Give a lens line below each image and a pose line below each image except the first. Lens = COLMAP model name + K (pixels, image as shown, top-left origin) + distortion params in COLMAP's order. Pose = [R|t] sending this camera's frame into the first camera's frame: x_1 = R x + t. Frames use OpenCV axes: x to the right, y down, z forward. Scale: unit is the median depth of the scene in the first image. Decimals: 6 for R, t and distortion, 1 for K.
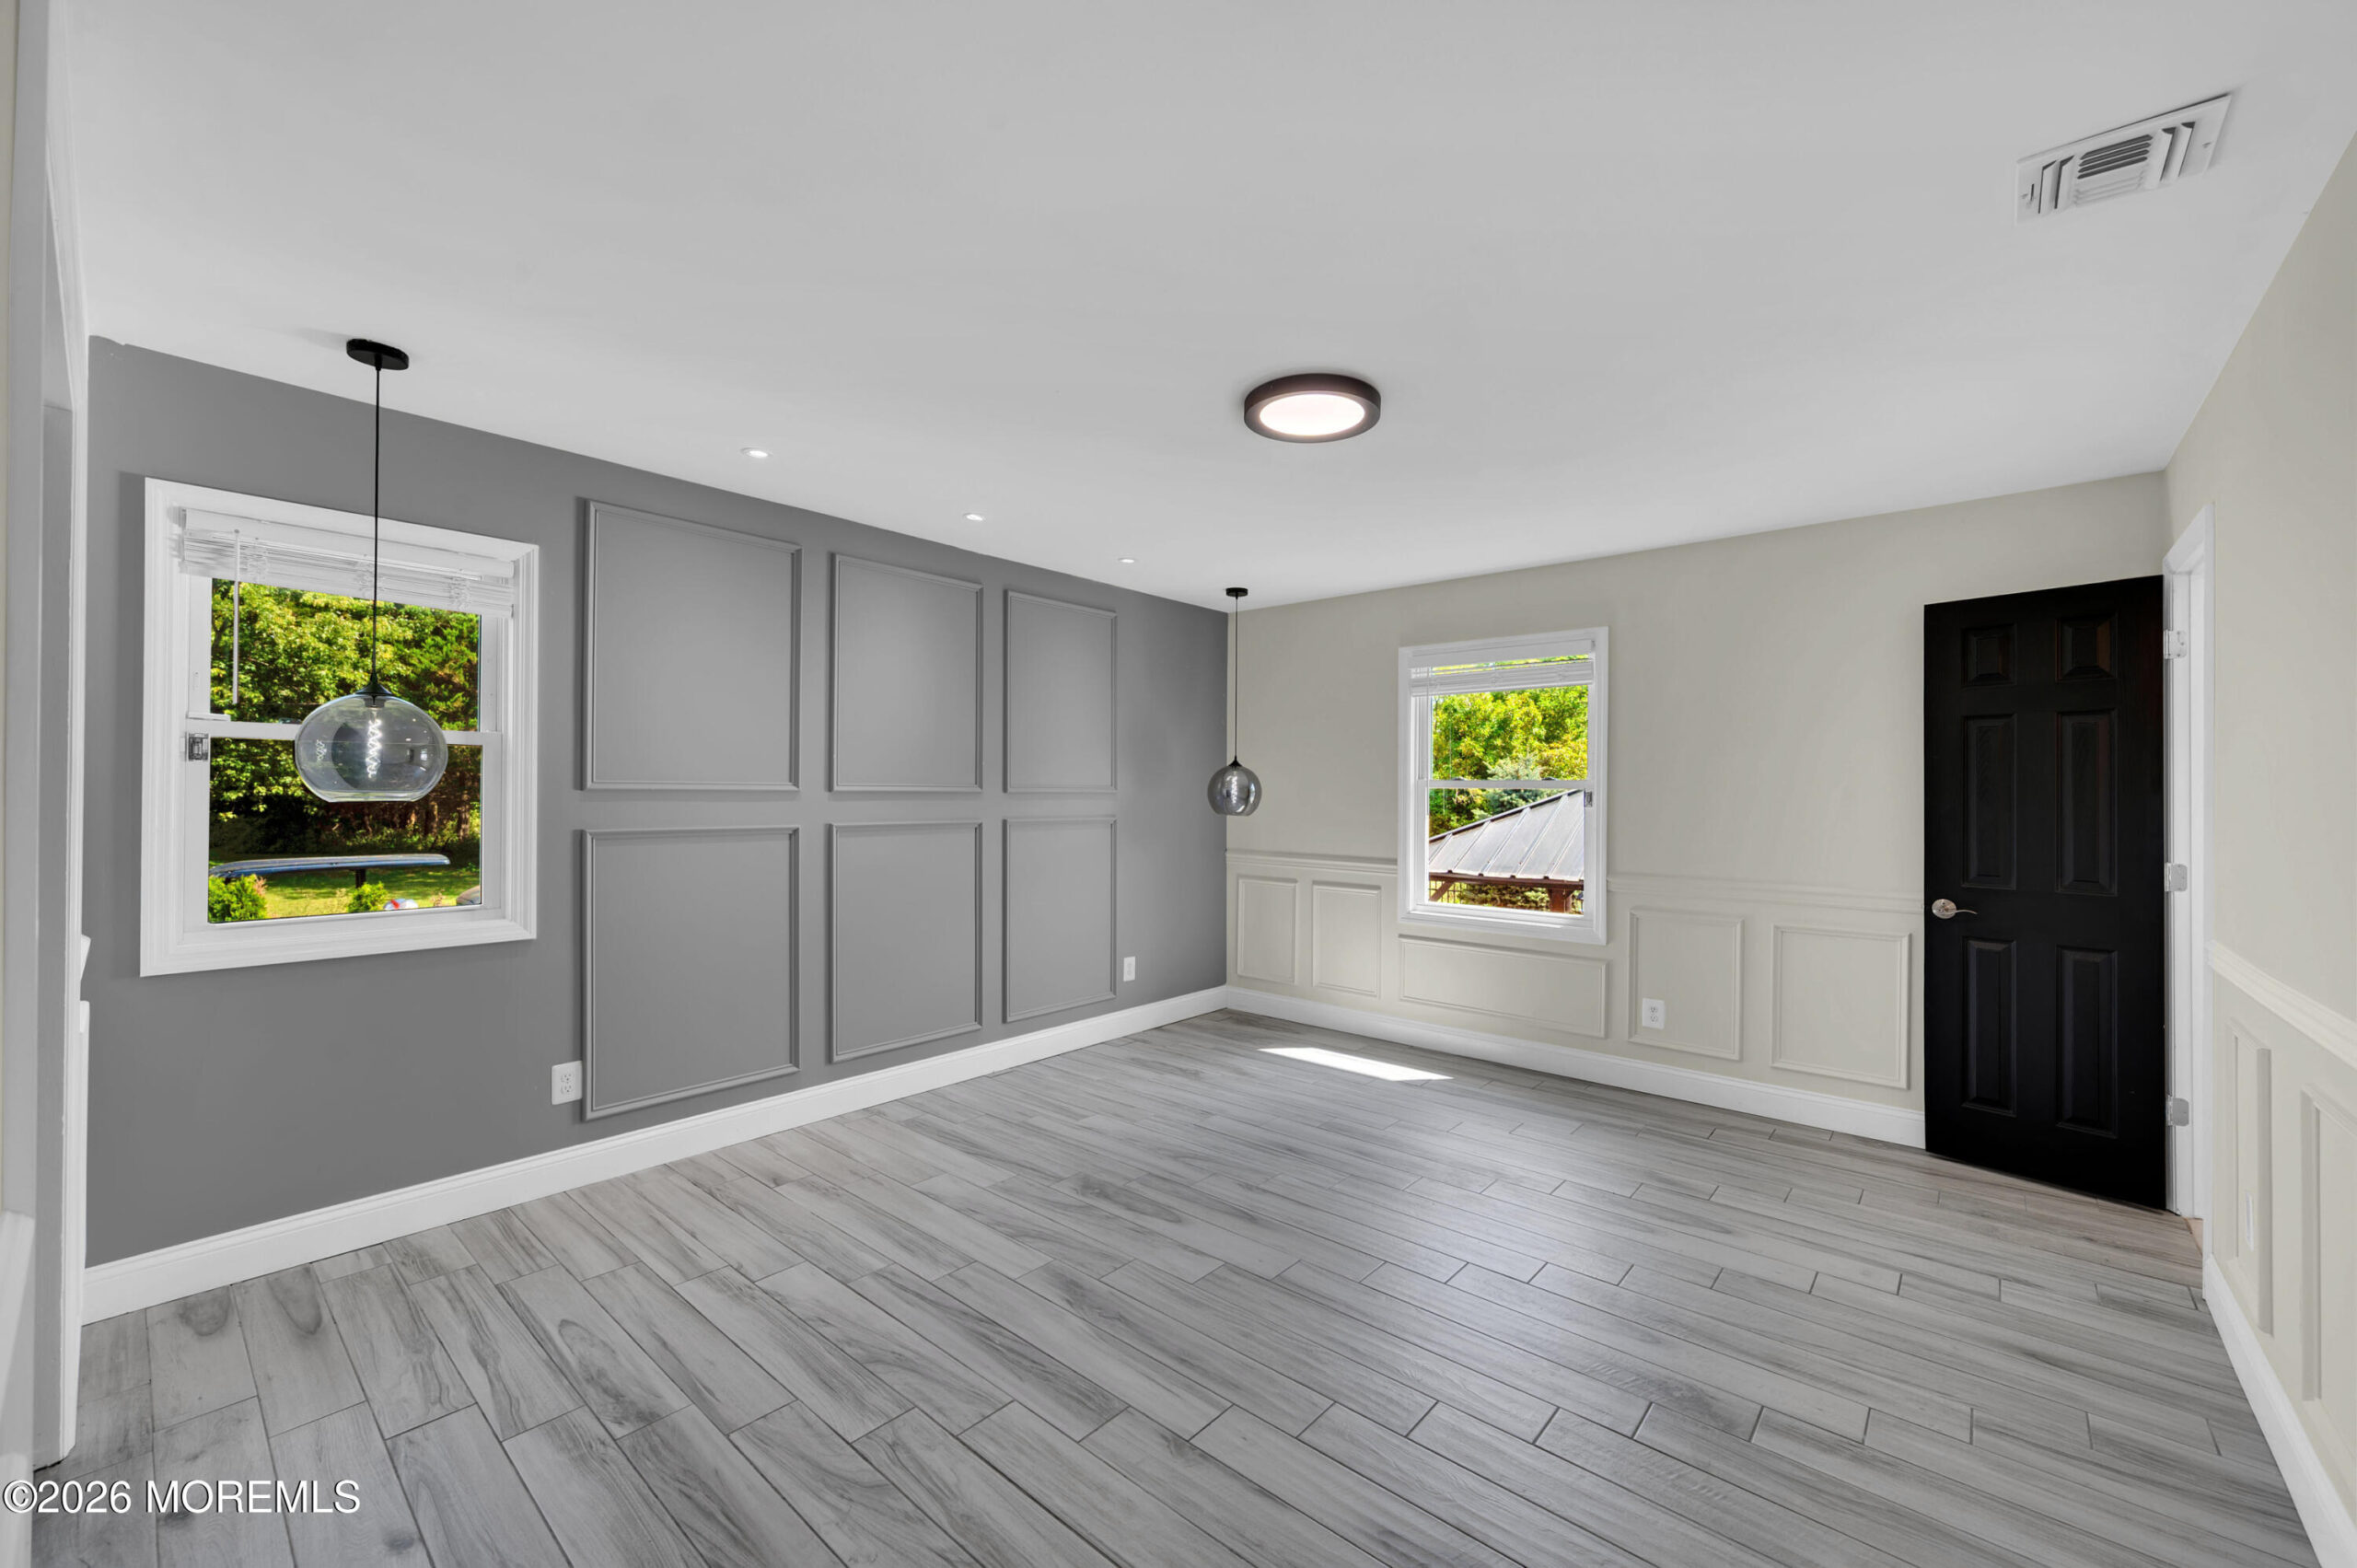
lens RADIAL K [[949.6, 0, 1146.6], [0, 949.6, 802.5], [0, 0, 1]] dist [-0.001340, -0.000196]
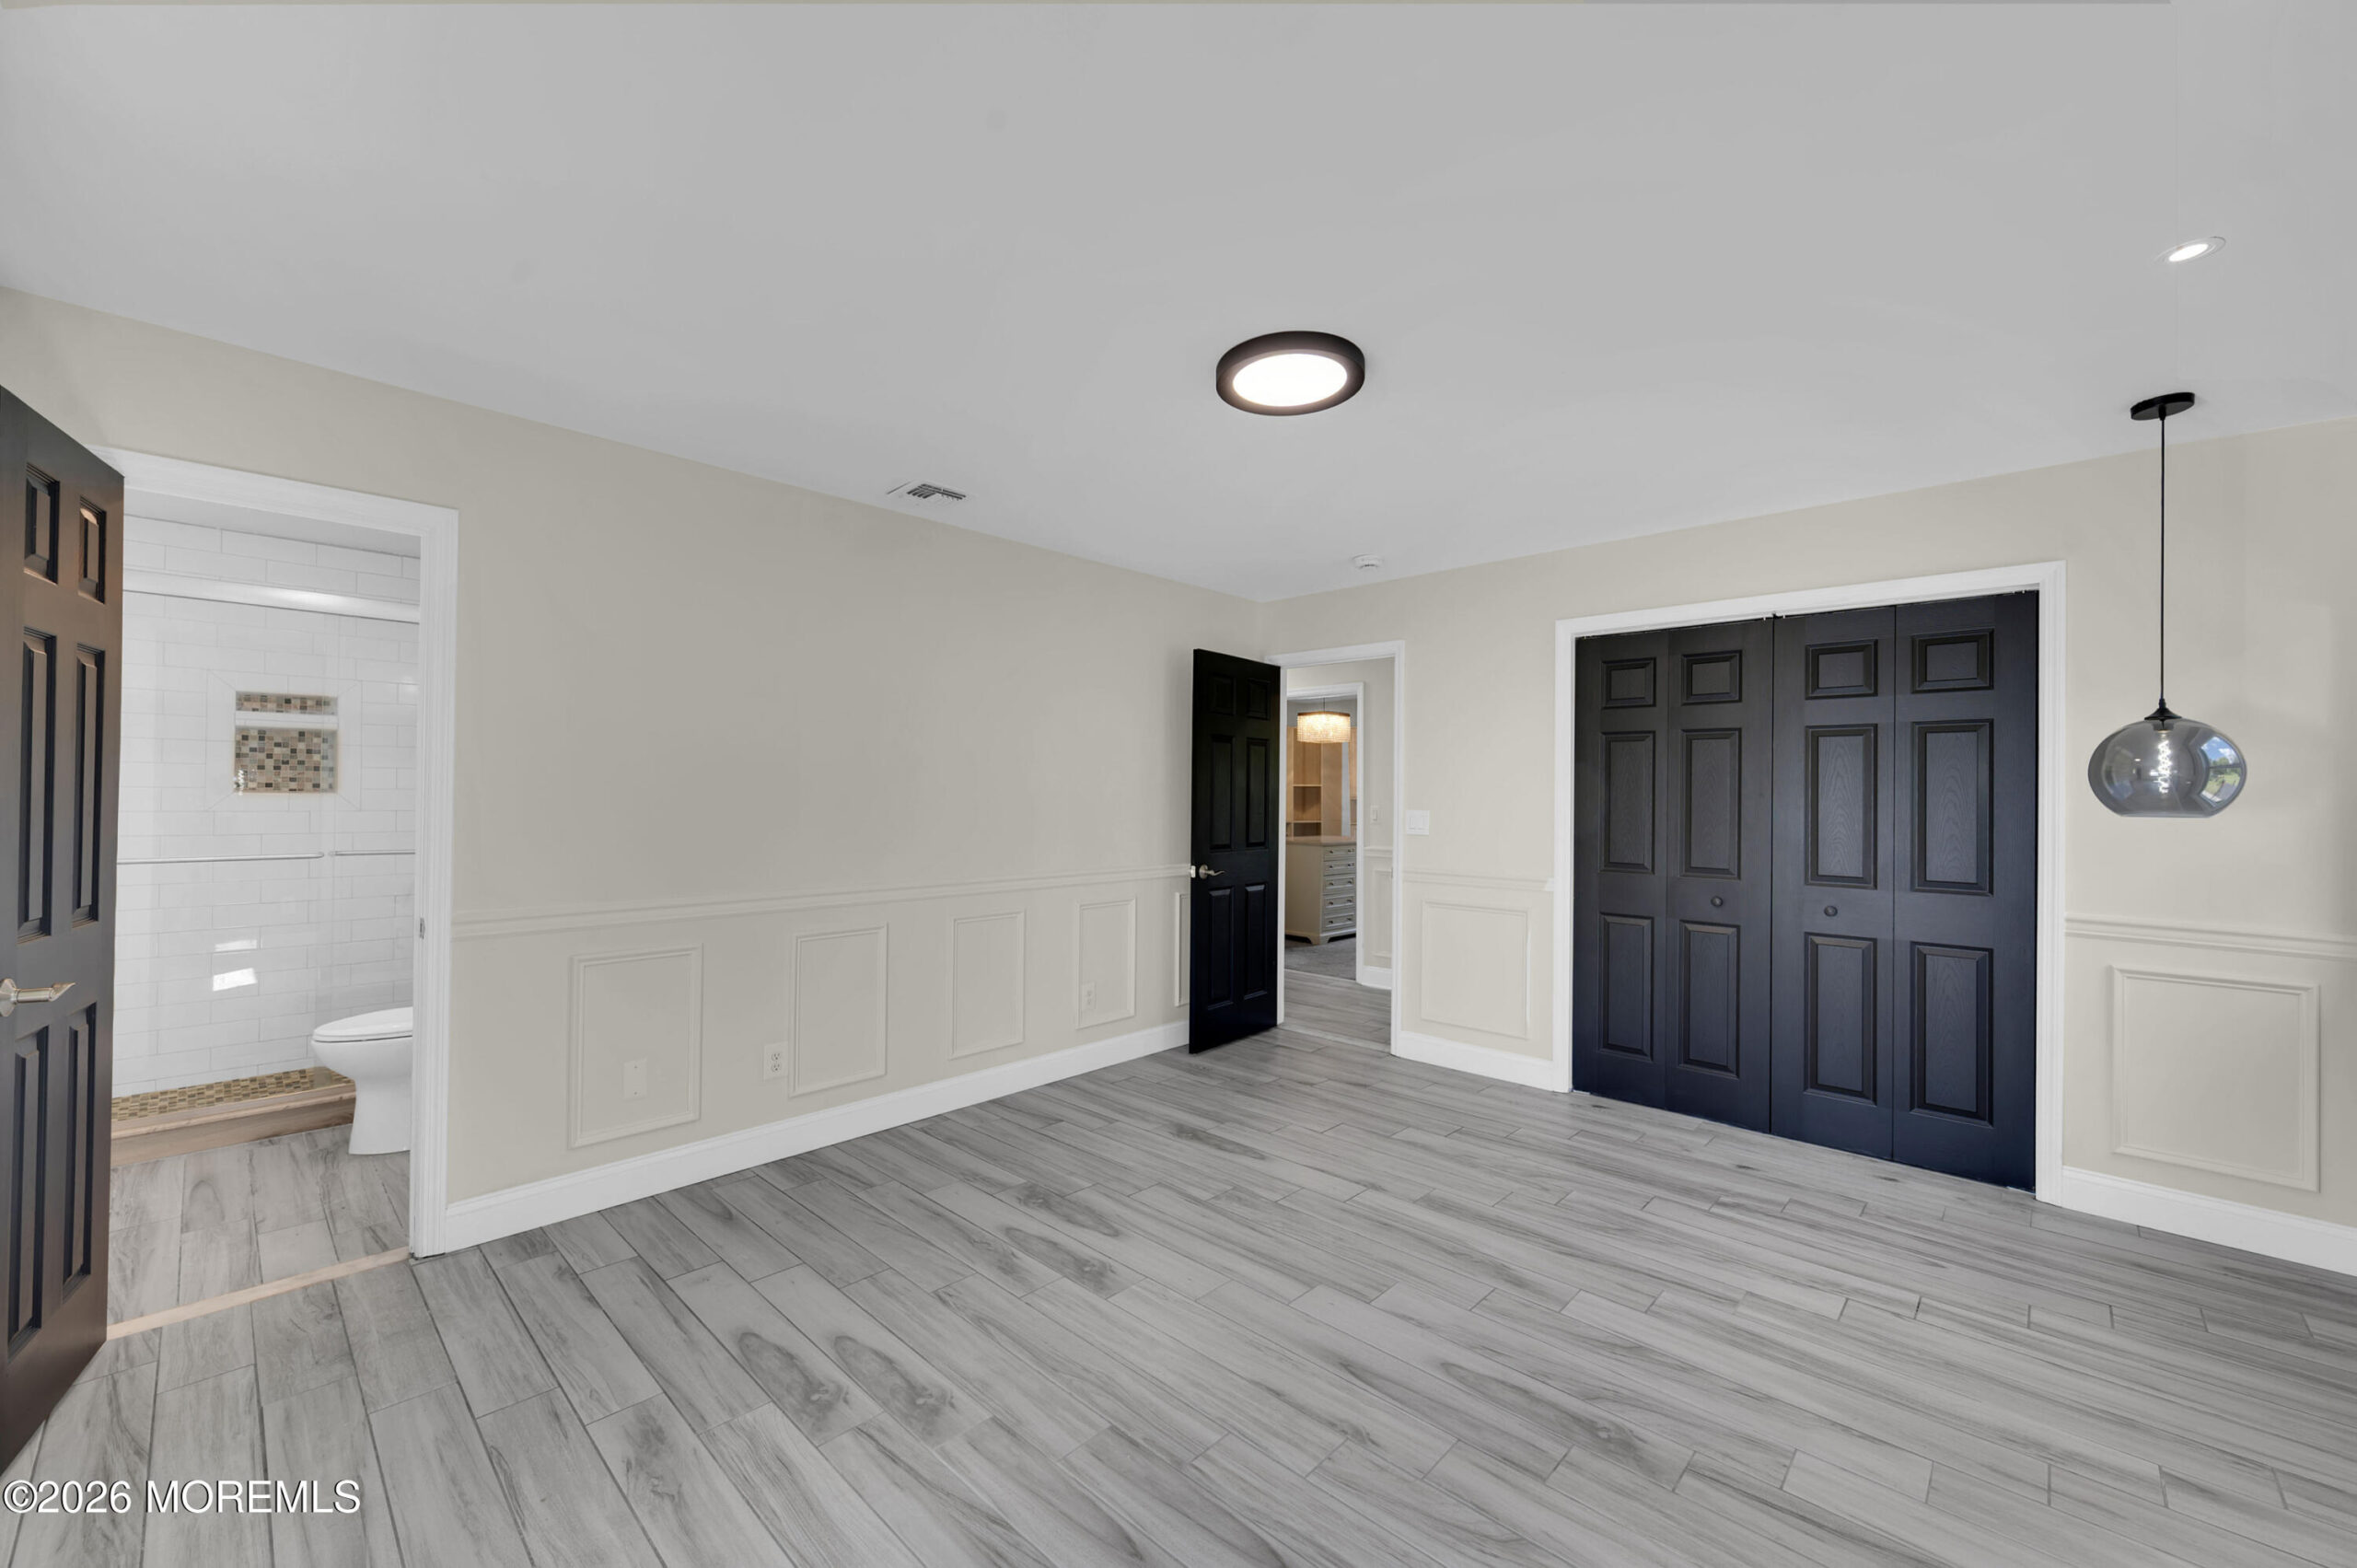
lens RADIAL K [[927.9, 0, 1162.9], [0, 927.9, 780.2], [0, 0, 1]] dist [0.000141, 0.000025]
pose [[-0.999477, -0.015087, 0.028597, 0.277230], [-0.015238, 0.999871, -0.005090, -0.016968], [-0.028516, -0.005524, -0.999578, 1.987565]]
